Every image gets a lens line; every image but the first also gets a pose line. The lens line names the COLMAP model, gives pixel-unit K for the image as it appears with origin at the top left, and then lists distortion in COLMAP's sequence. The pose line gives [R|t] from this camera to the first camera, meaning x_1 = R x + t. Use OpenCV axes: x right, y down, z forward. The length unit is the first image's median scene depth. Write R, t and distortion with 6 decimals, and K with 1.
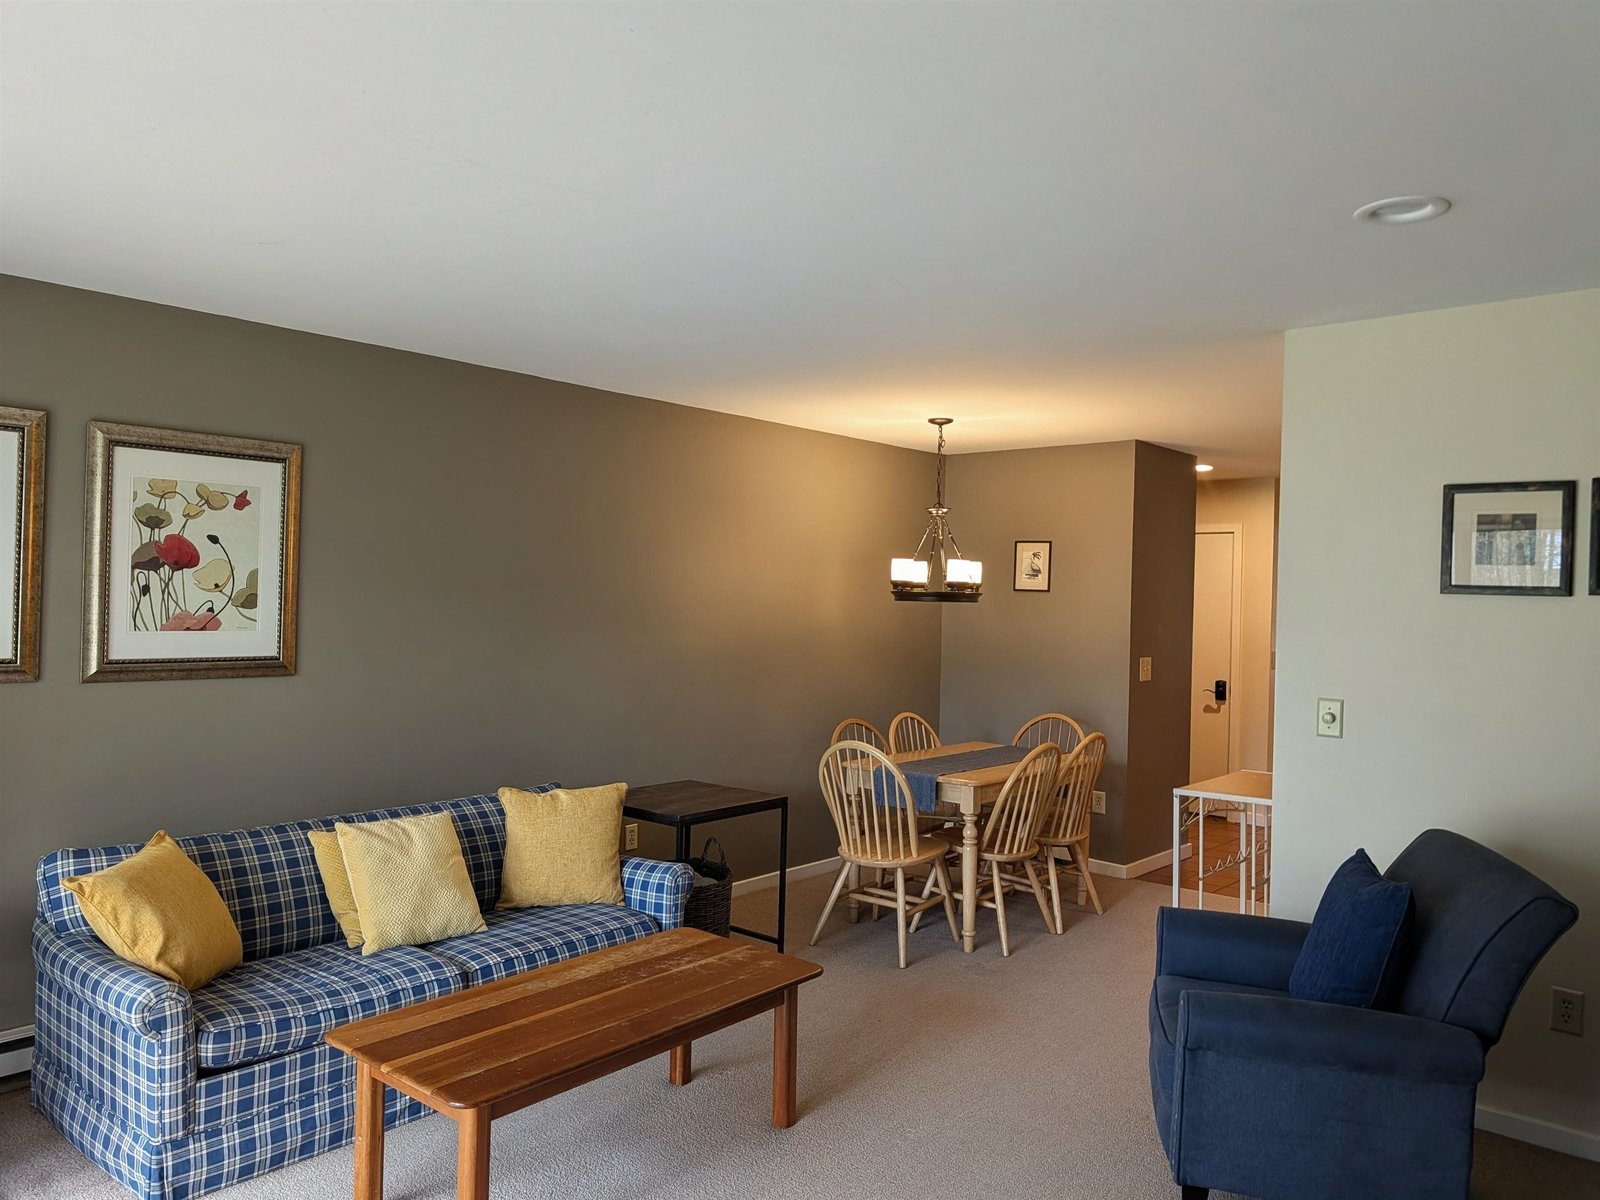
lens RADIAL K [[1137.7, 0, 815.5], [0, 1137.7, 600.4], [0, 0, 1]] dist [0.036679, -0.025627]
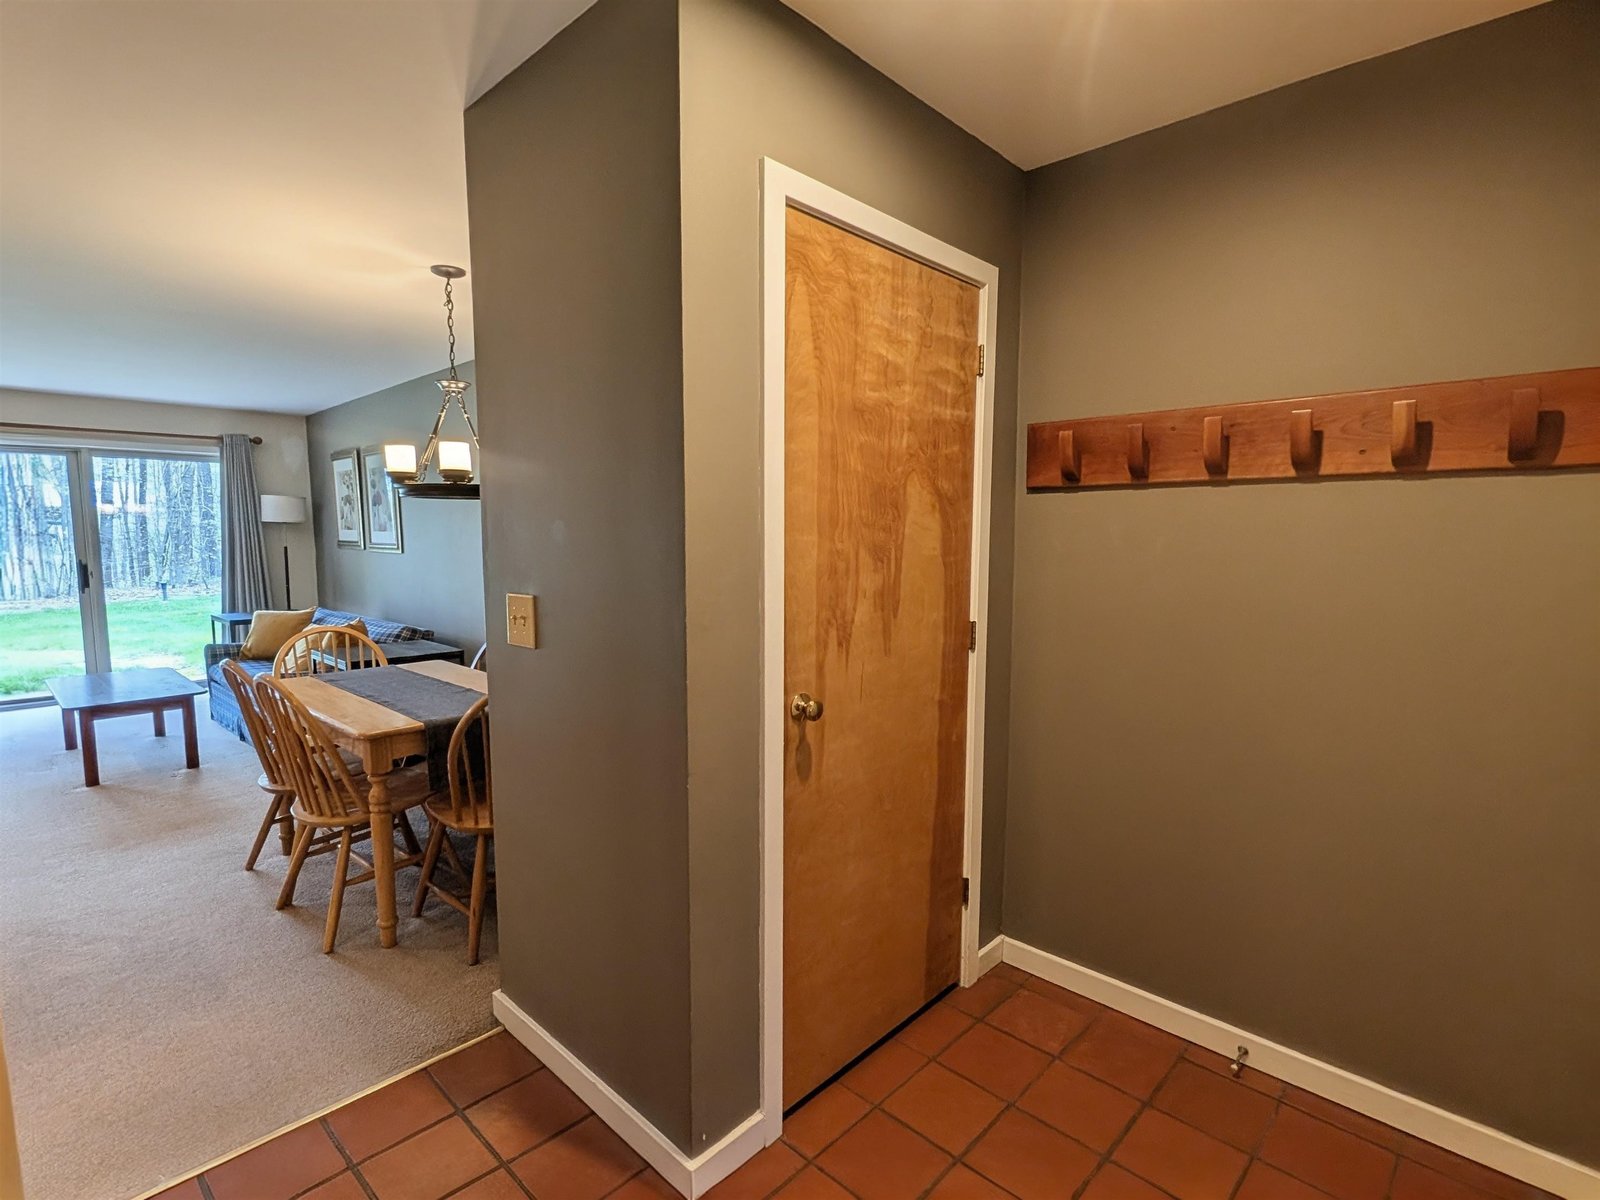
lens RADIAL K [[778.6, 0, 841.4], [0, 778.6, 606.4], [0, 0, 1]] dist [0.000781, -0.000124]
pose [[-0.013075, 0.077087, -0.996939, 1.147940], [-0.002594, 0.997018, 0.077127, 0.062280], [0.999911, 0.003594, -0.012836, 2.158366]]
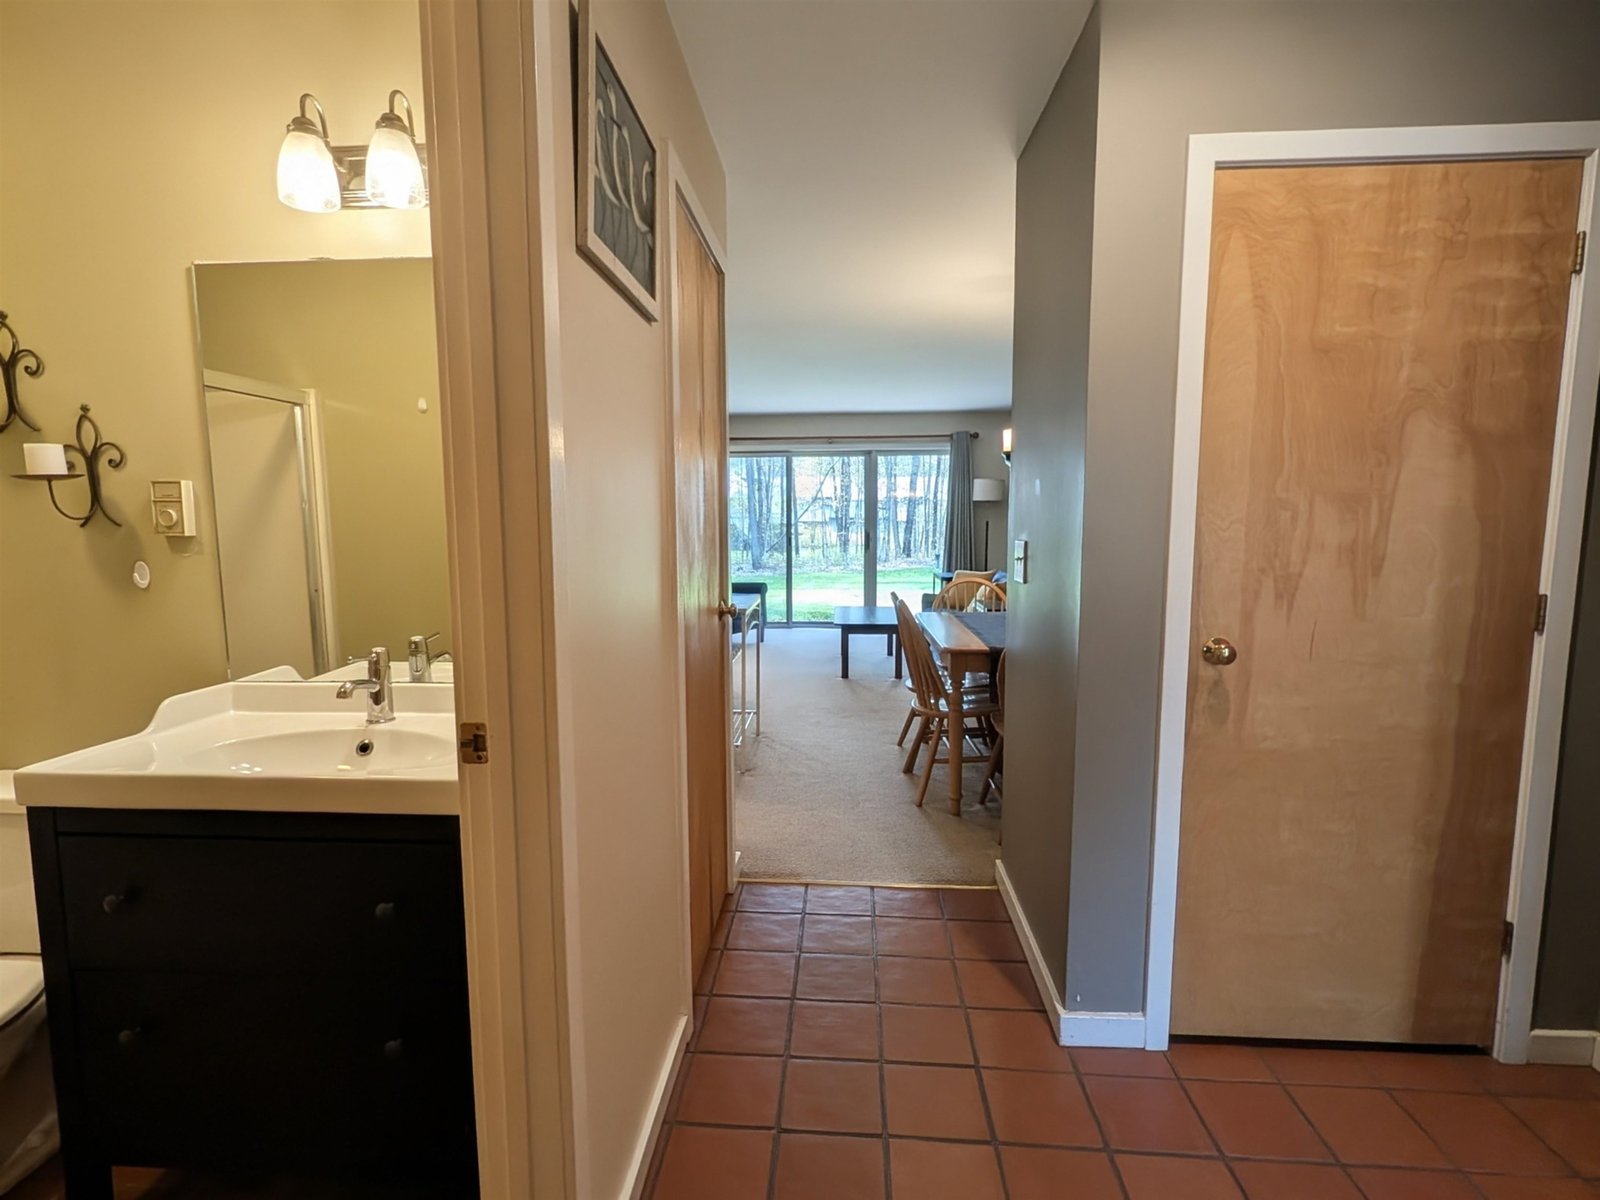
lens RADIAL K [[827.8, 0, 800.0], [0, 827.8, 600.0], [0, 0, 1]] dist [-0.001755, 0.000643]
pose [[-0.792248, 0.044972, -0.608540, 1.209590], [-0.012596, 0.995863, 0.089995, 0.087910], [0.610069, 0.078963, -0.788404, 2.406305]]
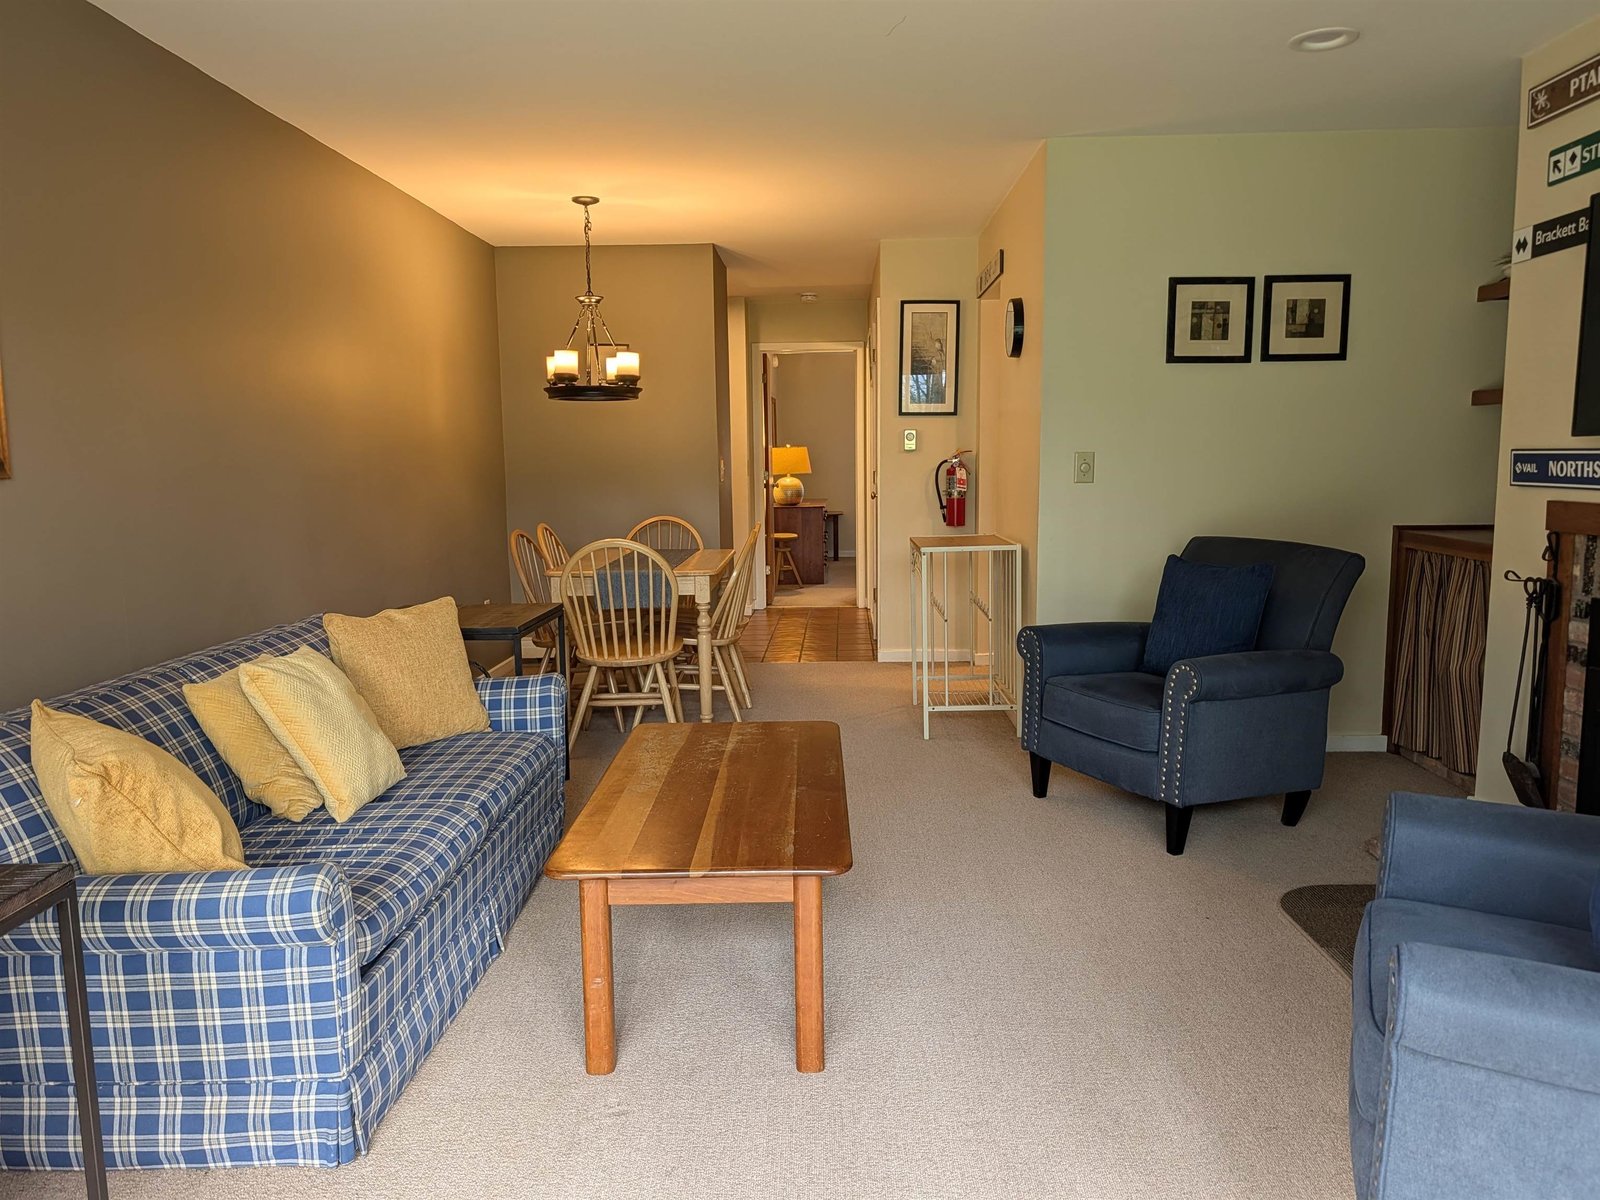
lens RADIAL K [[1137.7, 0, 815.5], [0, 1137.7, 600.4], [0, 0, 1]] dist [0.036679, -0.025627]
pose [[0.769377, -0.112460, 0.628818, -0.614989], [0.030454, 0.989719, 0.139744, 0.067484], [-0.638069, -0.088366, 0.764892, 0.230741]]
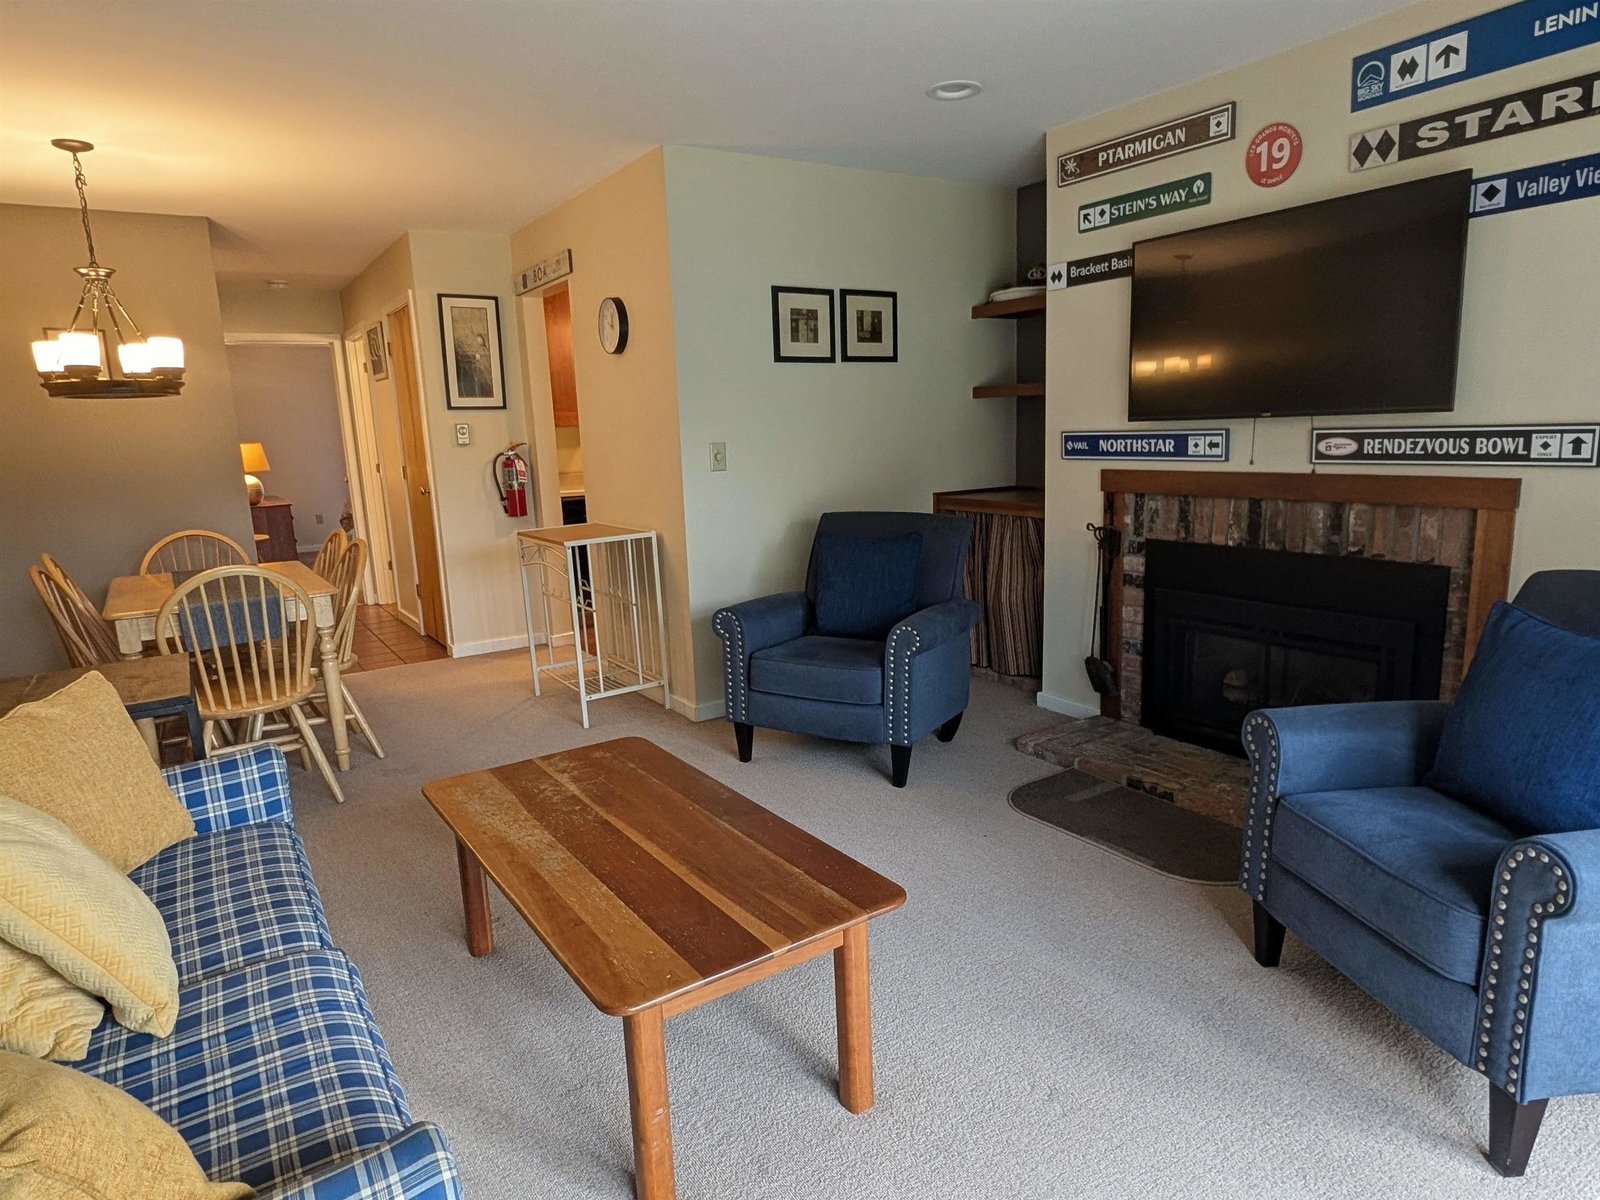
lens RADIAL K [[958.6, 0, 801.8], [0, 958.6, 608.5], [0, 0, 1]] dist [0.000568, 0.001213]
pose [[0.278633, -0.216164, 0.935755, -0.678513], [0.048292, 0.976262, 0.211142, 0.045318], [-0.959183, -0.013641, 0.282458, 0.608880]]
